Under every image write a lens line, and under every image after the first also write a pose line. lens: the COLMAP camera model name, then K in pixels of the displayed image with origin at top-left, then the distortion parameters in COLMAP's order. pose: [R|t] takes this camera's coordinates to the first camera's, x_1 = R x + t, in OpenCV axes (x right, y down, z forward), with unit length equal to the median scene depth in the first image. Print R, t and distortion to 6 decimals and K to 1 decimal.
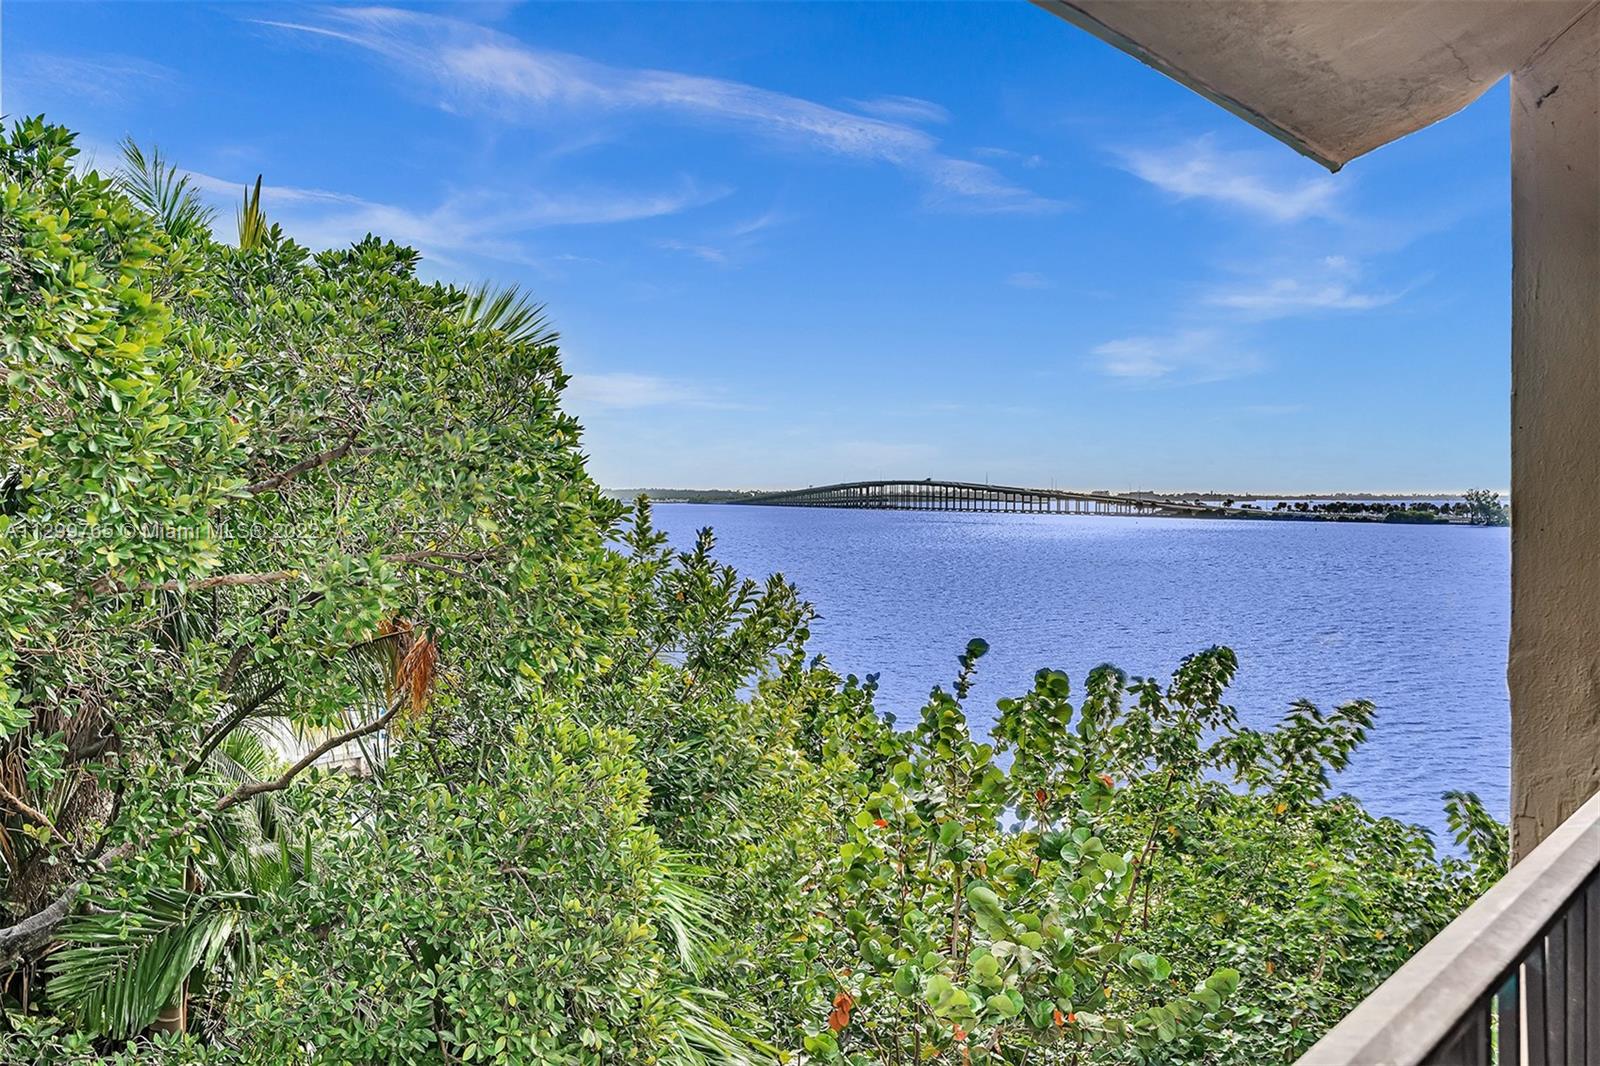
lens RADIAL K [[1607.7, 0, 805.7], [0, 1607.7, 536.1], [0, 0, 1]] dist [0.014968, 0.000000]
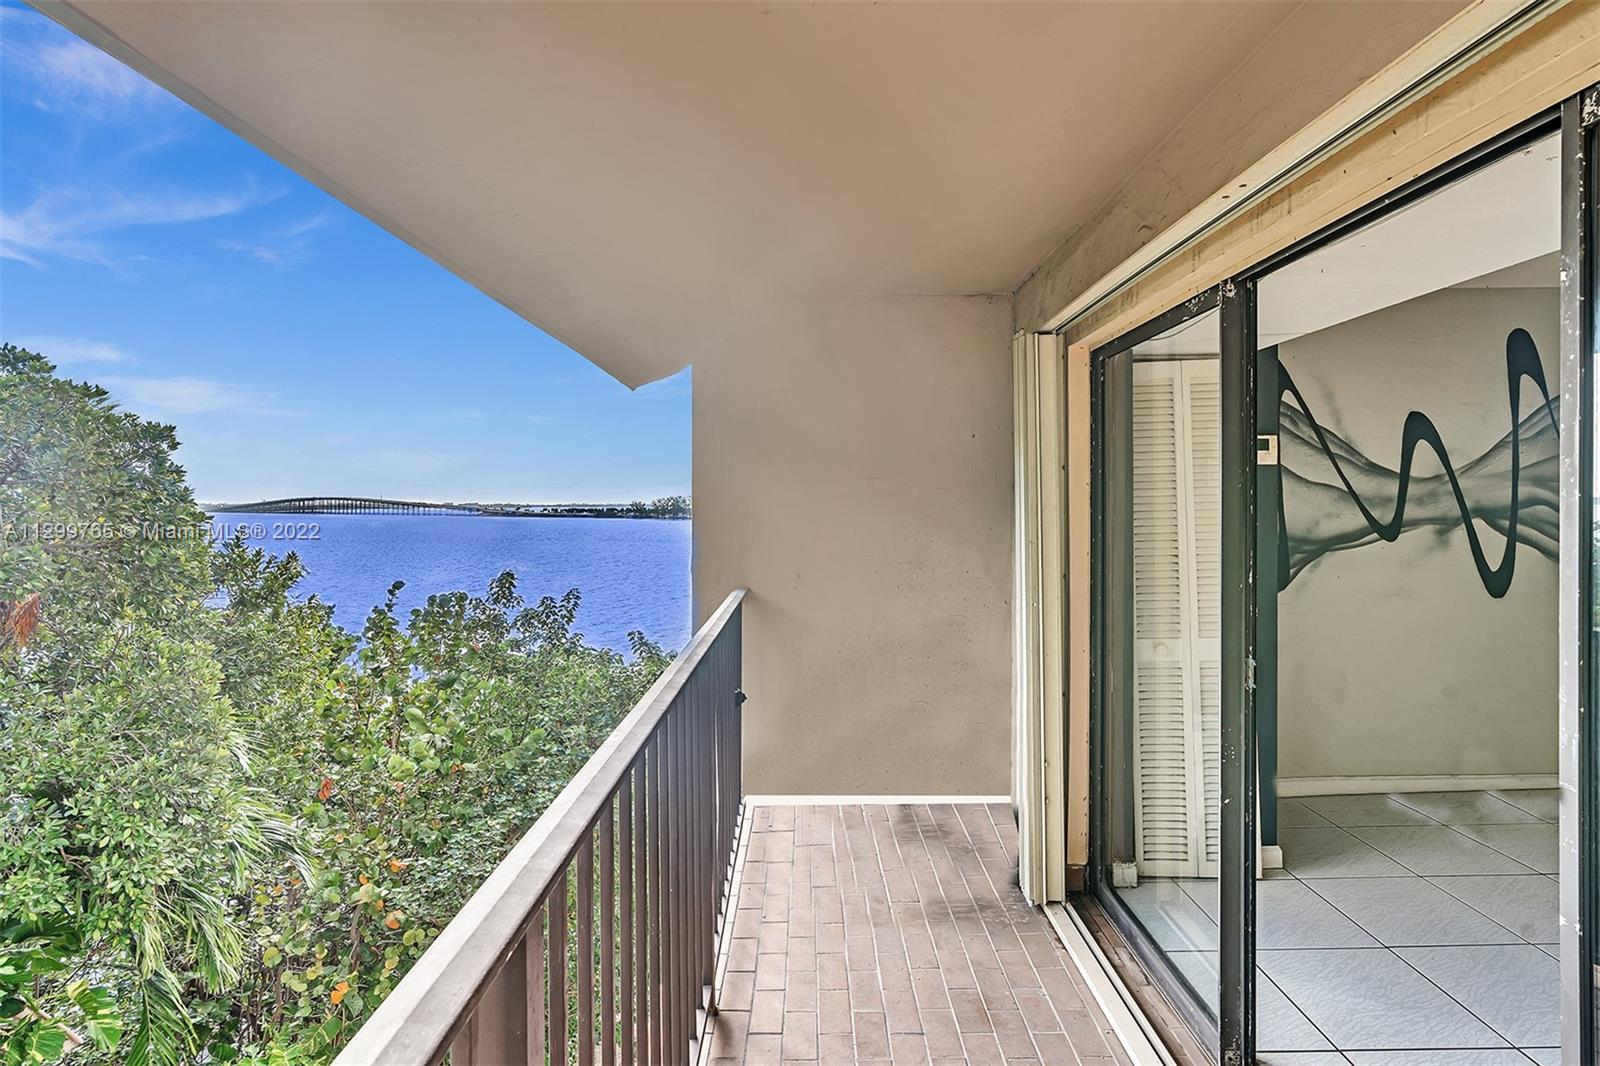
lens RADIAL K [[1095.8, 0, 789.8], [0, 1095.8, 506.6], [0, 0, 1]] dist [-0.016687, 0.005741]
pose [[0.814044, -0.011069, 0.580698, -0.277544], [0.019571, 0.999773, -0.008378, -0.005532], [-0.580474, 0.018185, 0.814076, -0.339008]]
